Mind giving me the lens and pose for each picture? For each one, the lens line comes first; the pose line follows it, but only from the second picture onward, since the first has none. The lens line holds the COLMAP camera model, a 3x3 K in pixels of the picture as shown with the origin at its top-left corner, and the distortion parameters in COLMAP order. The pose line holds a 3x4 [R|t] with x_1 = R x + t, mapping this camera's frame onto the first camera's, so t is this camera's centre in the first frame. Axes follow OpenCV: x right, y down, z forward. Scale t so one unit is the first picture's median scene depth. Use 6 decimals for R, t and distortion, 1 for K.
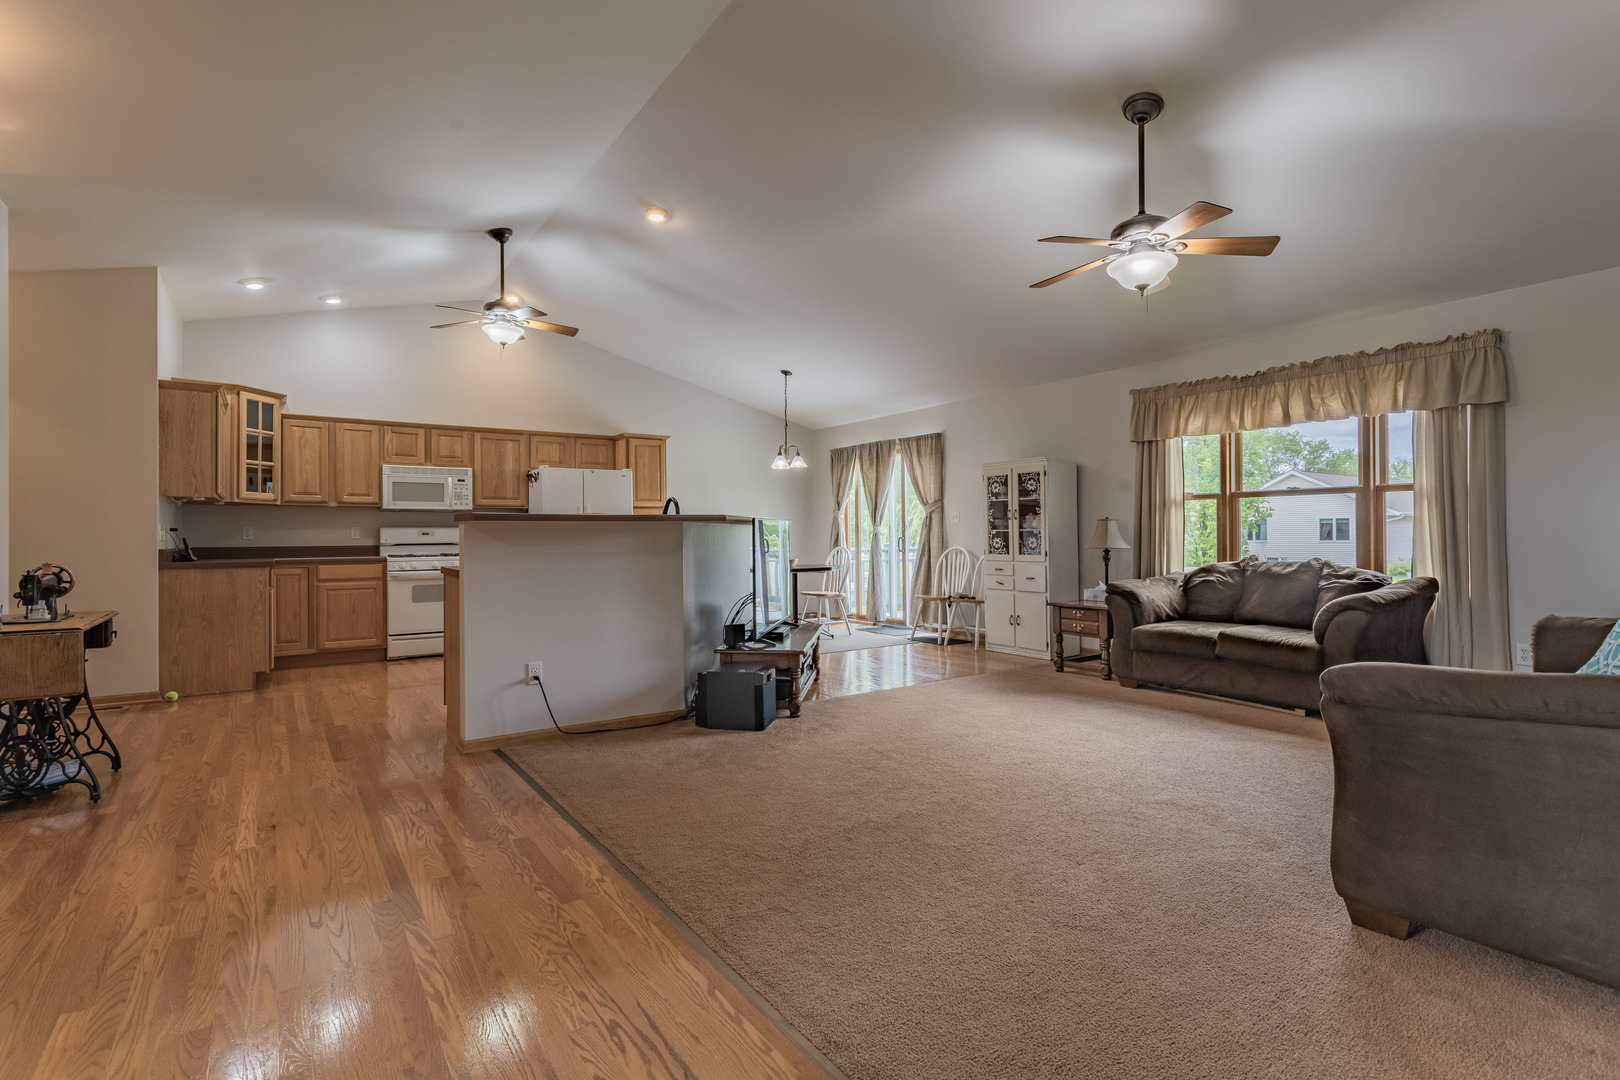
lens RADIAL K [[780.8, 0, 803.7], [0, 780.8, 533.9], [0, 0, 1]] dist [0.004167, 0.002815]
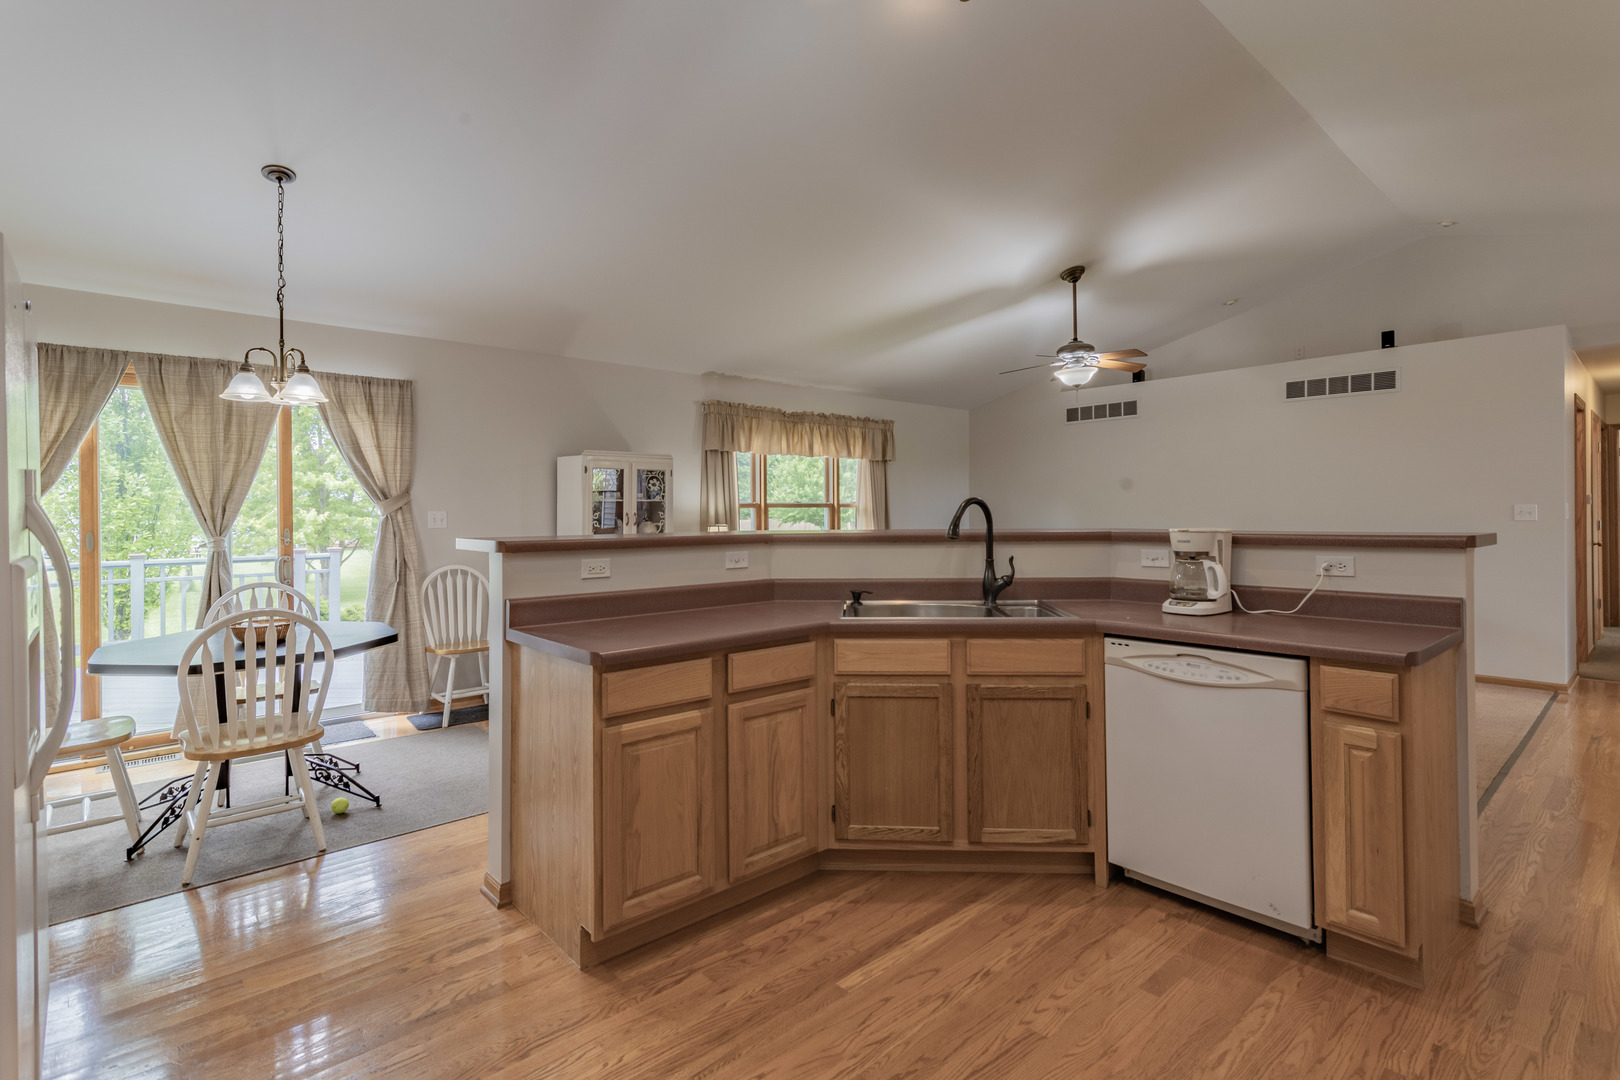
lens RADIAL K [[780.8, 0, 815.2], [0, 780.8, 510.7], [0, 0, 1]] dist [0.004167, 0.002815]
pose [[-0.140419, 0.010499, 0.990037, -0.577276], [0.007559, 0.999926, -0.009532, -0.024942], [-0.990063, 0.006145, -0.140488, 0.941198]]
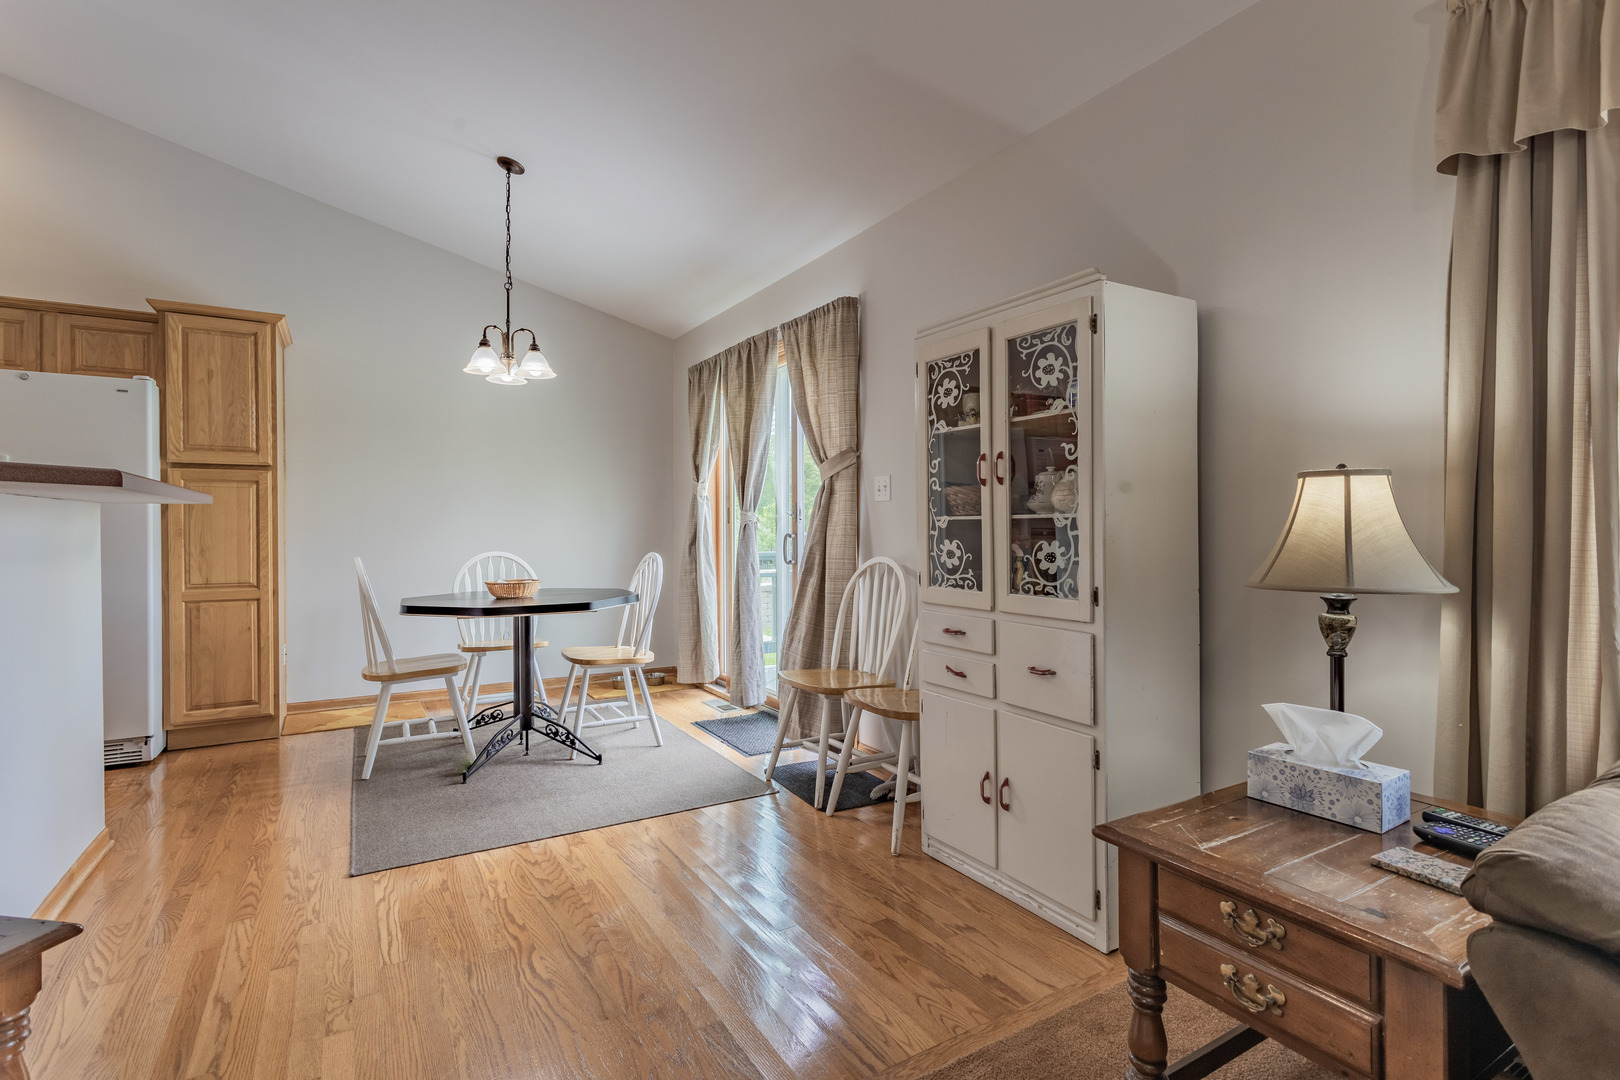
lens RADIAL K [[780.8, 0, 800.9], [0, 780.8, 532.3], [0, 0, 1]] dist [0.004167, 0.002815]
pose [[0.997737, 0.007634, -0.066803, 0.213716], [-0.007225, 0.999954, 0.006367, 0.000241], [0.066849, -0.005870, 0.997746, 0.681201]]
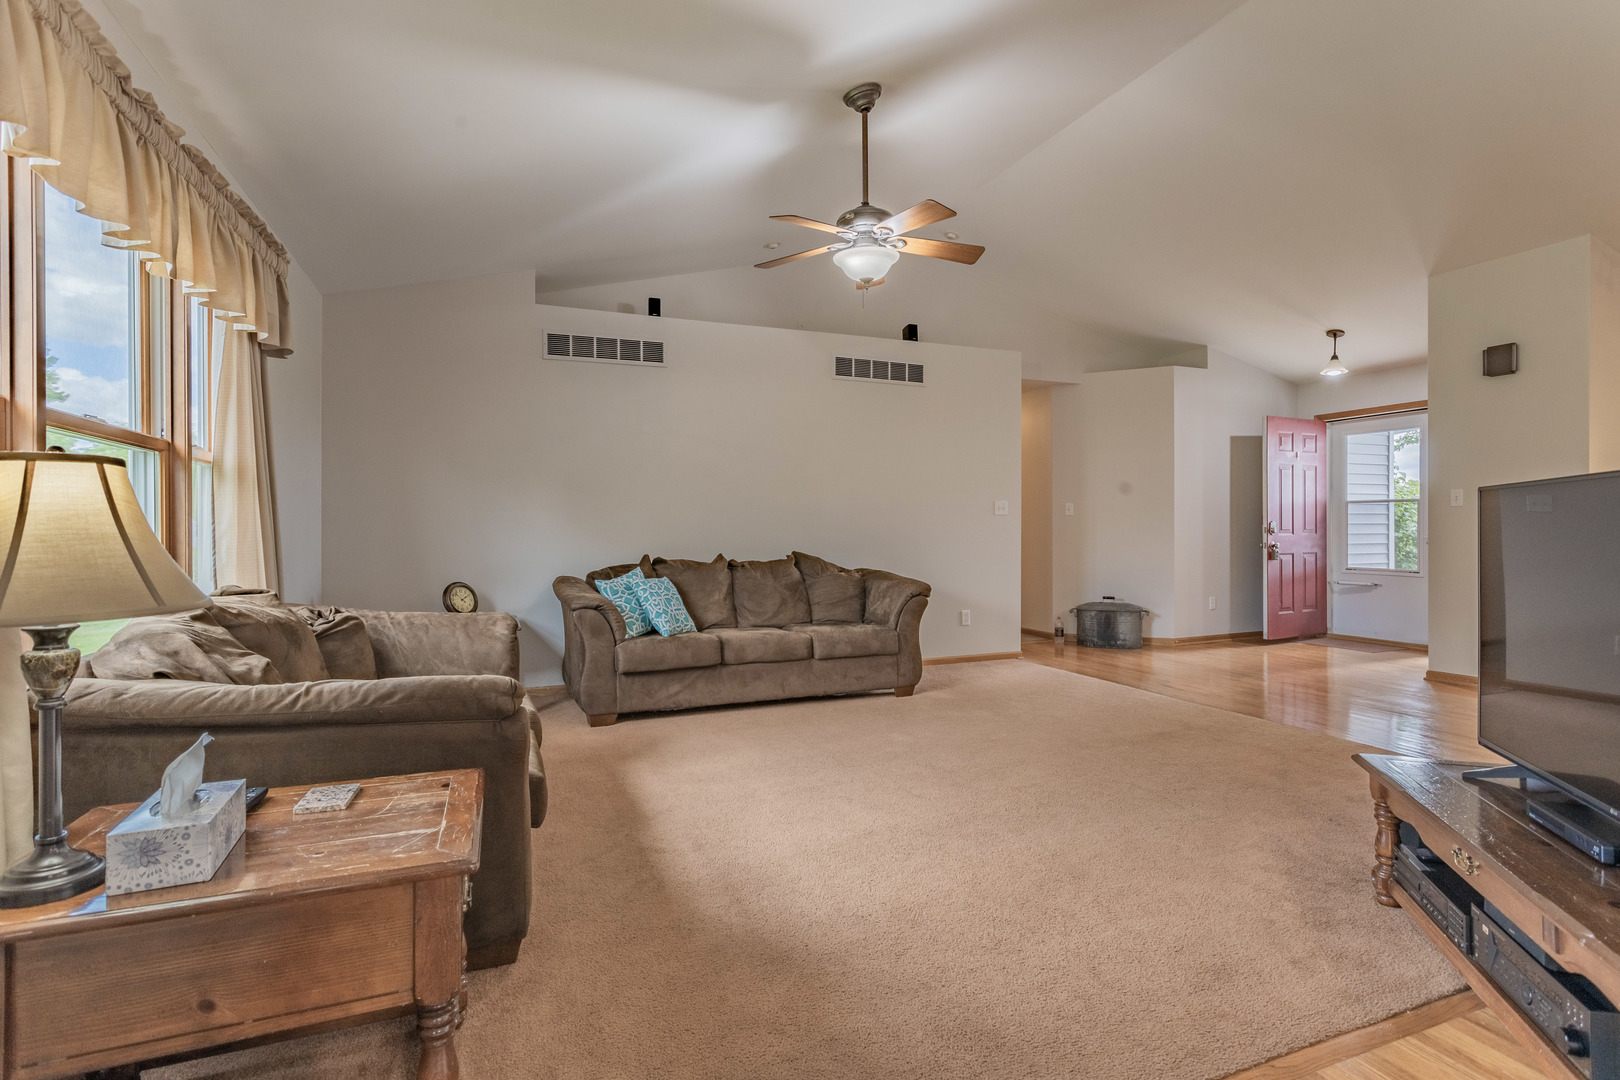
lens RADIAL K [[780.8, 0, 806.6], [0, 780.8, 530.6], [0, 0, 1]] dist [0.004167, 0.002815]
pose [[-0.977460, 0.010959, 0.210838, 0.160907], [0.010676, 0.999940, -0.002484, 0.001630], [-0.210852, -0.000177, -0.977518, 1.059850]]
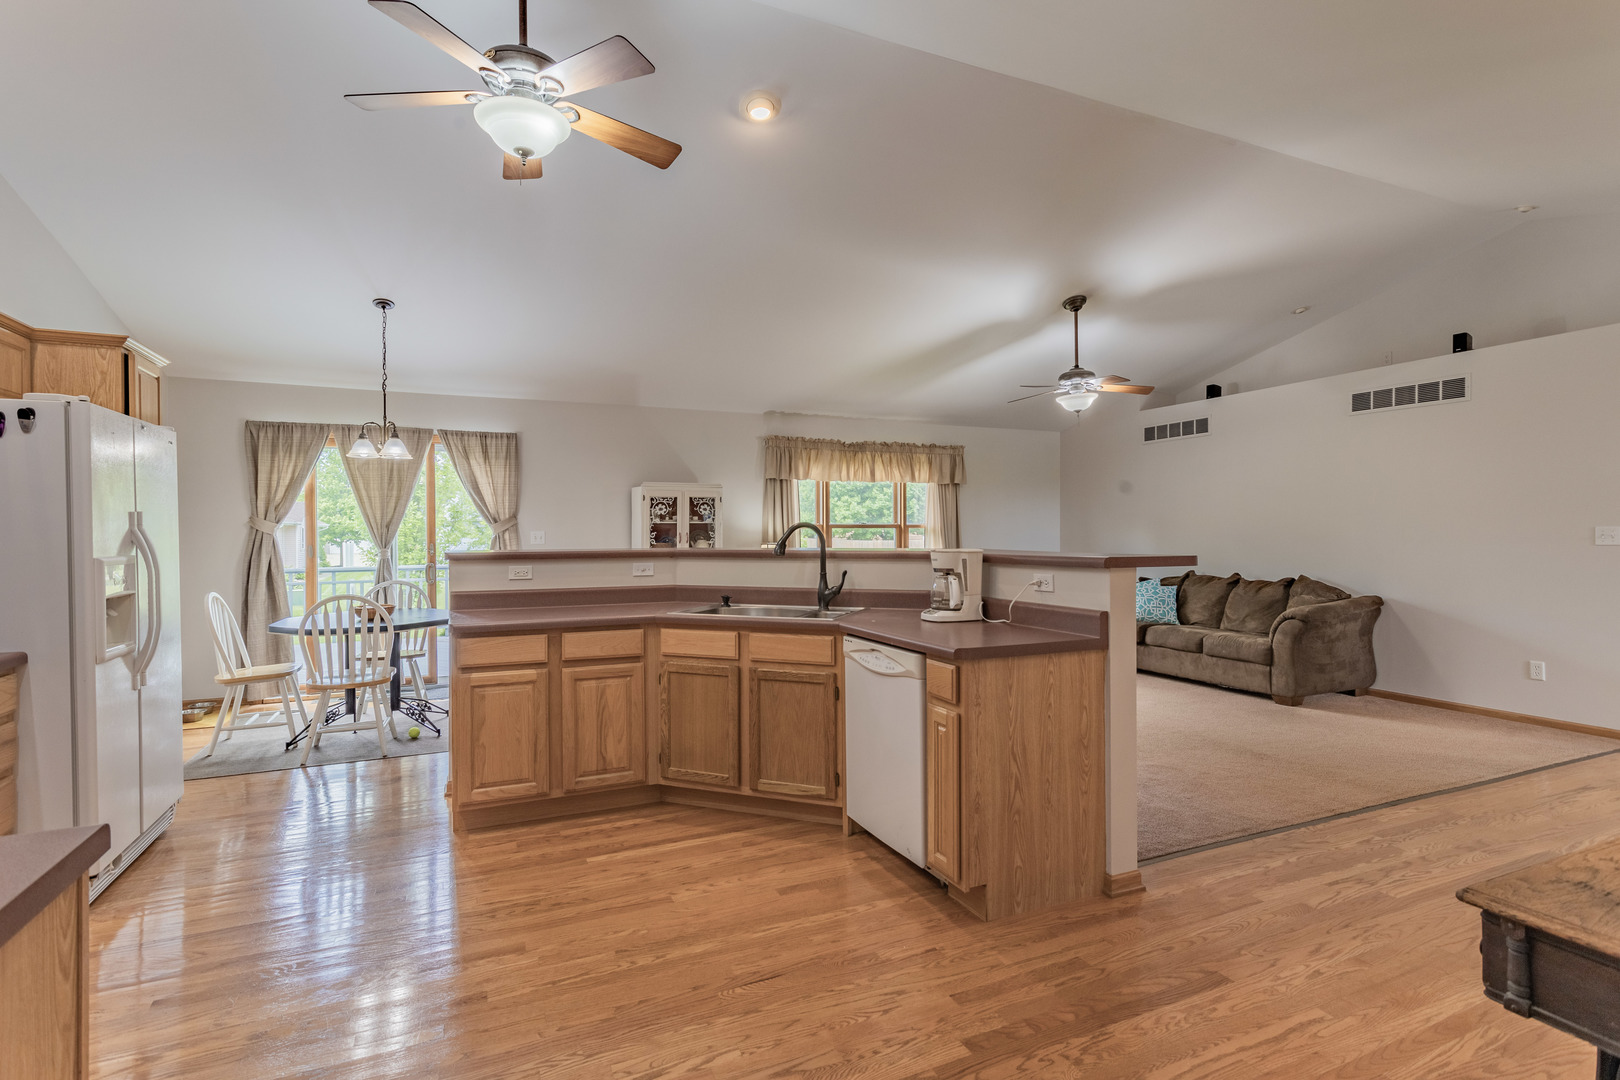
lens RADIAL K [[780.8, 0, 815.4], [0, 780.8, 534.4], [0, 0, 1]] dist [0.004167, 0.002815]
pose [[0.172645, 0.003922, 0.984976, -0.694201], [0.002171, 0.999988, -0.004363, -0.025030], [-0.984982, 0.002891, 0.172635, 0.675777]]
